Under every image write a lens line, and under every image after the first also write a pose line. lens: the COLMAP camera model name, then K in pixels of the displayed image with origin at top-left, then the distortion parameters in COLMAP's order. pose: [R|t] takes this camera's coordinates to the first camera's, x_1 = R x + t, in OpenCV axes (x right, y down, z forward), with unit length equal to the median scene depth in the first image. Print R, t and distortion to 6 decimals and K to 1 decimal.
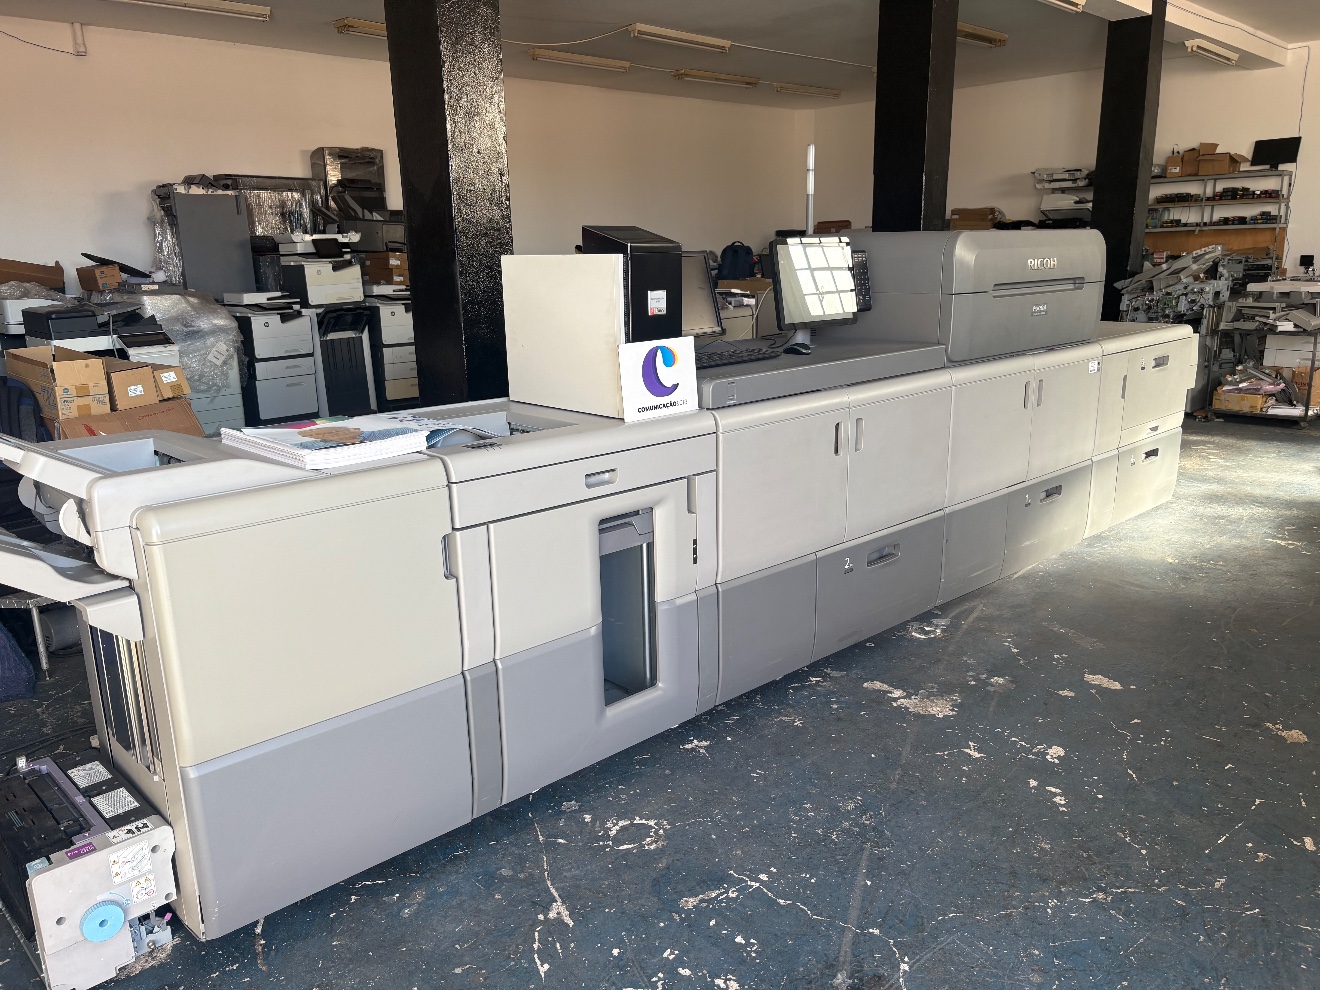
lens RADIAL K [[998.1, 0, 658.9], [0, 998.1, 502.9], [0, 0, 1]] dist [0.032605, -0.052406]
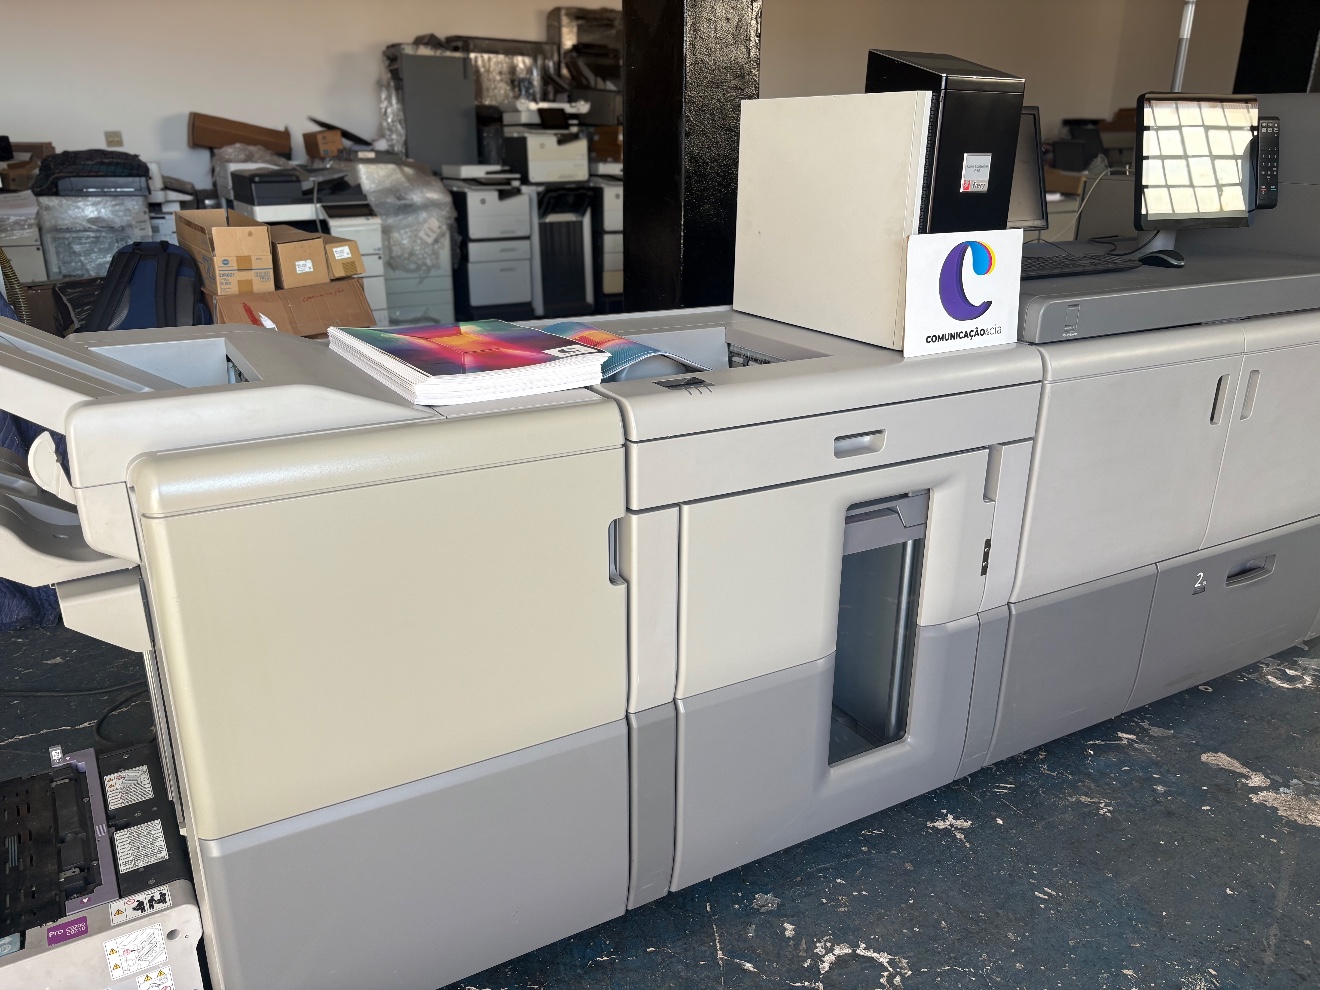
lens RADIAL K [[998.1, 0, 658.9], [0, 998.1, 502.9], [0, 0, 1]] dist [0.032605, -0.052406]
pose [[0.973250, 0.104332, -0.204691, -0.039615], [-0.083677, 0.990720, 0.107110, -0.037187], [0.213967, -0.087116, 0.972949, 0.275368]]
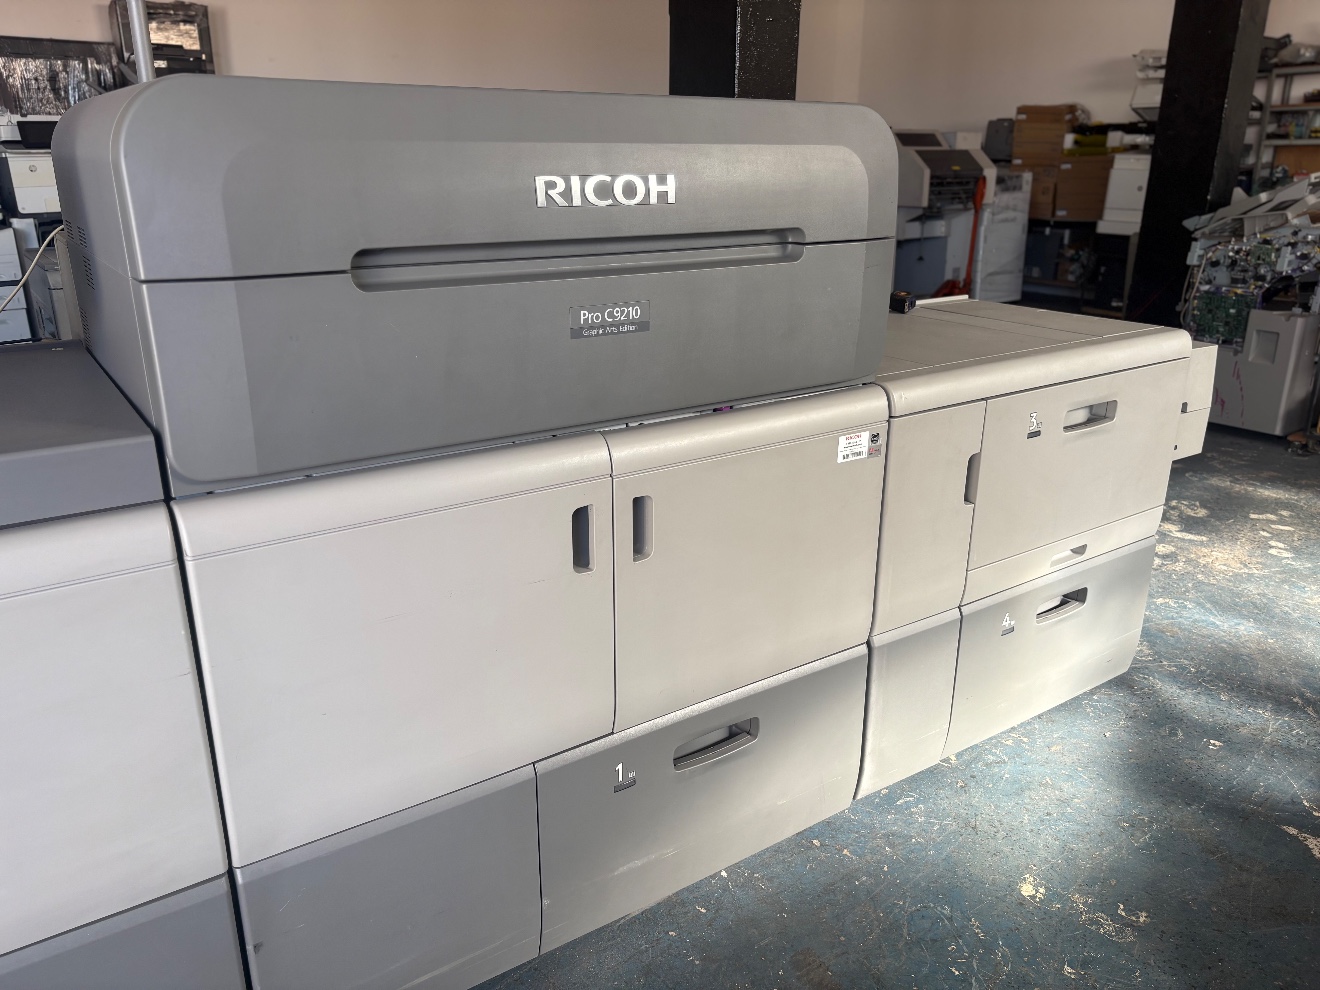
lens RADIAL K [[998.1, 0, 658.9], [0, 998.1, 502.9], [0, 0, 1]] dist [0.032605, -0.052406]
pose [[0.988849, 0.071501, -0.130632, 0.570005], [-0.059950, 0.994107, 0.090317, -0.202758], [0.136320, -0.081478, 0.987309, 0.804964]]
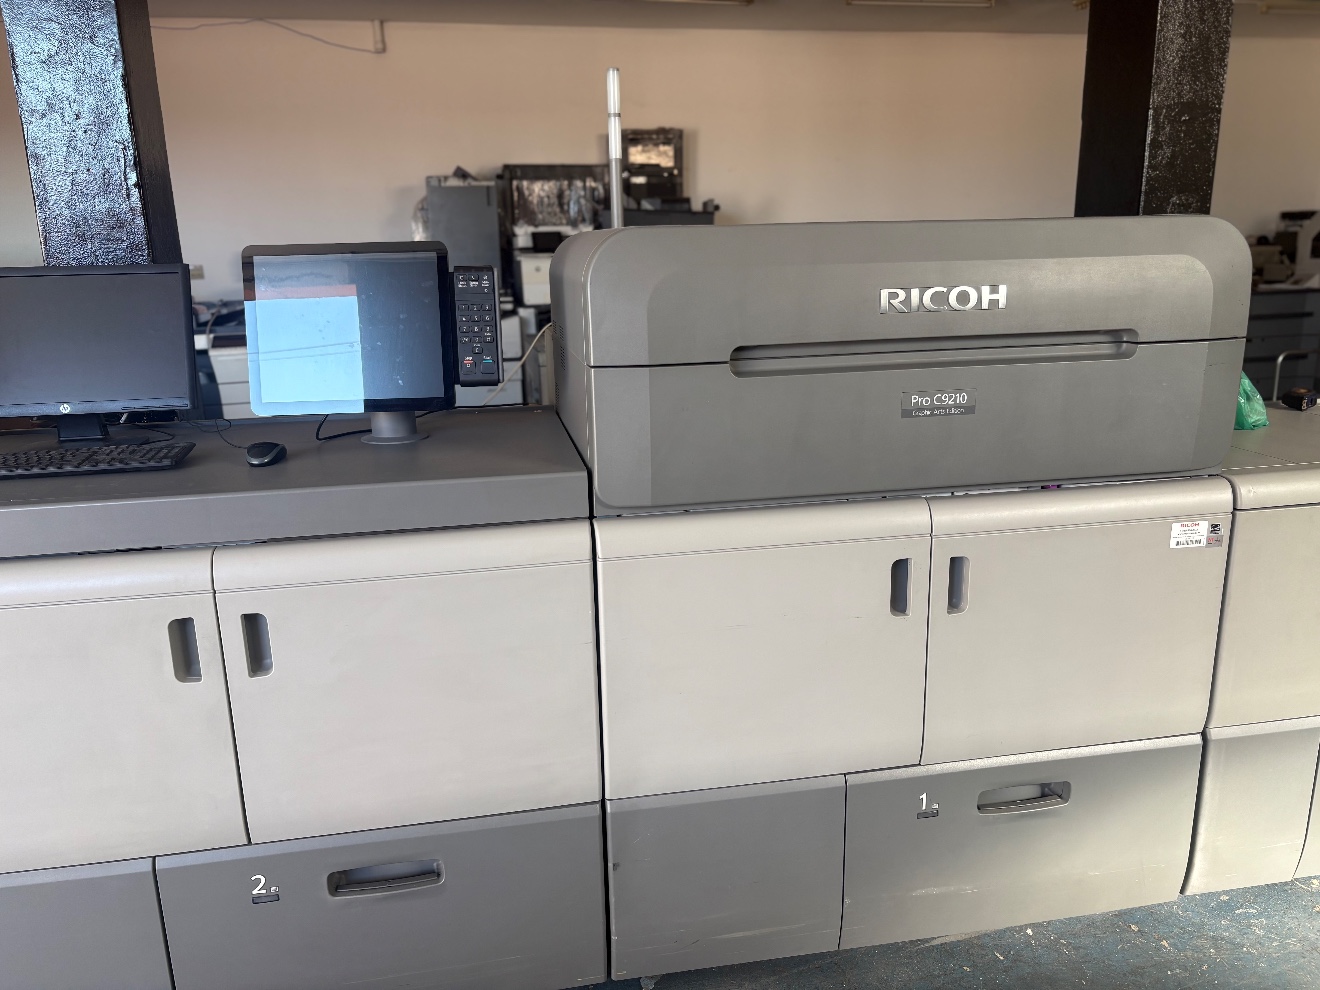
lens RADIAL K [[998.1, 0, 658.9], [0, 998.1, 502.9], [0, 0, 1]] dist [0.032605, -0.052406]
pose [[0.843950, 0.135361, -0.519062, 0.644779], [-0.127568, 0.990523, 0.050894, -0.198449], [0.521032, 0.023264, 0.853220, 0.714998]]
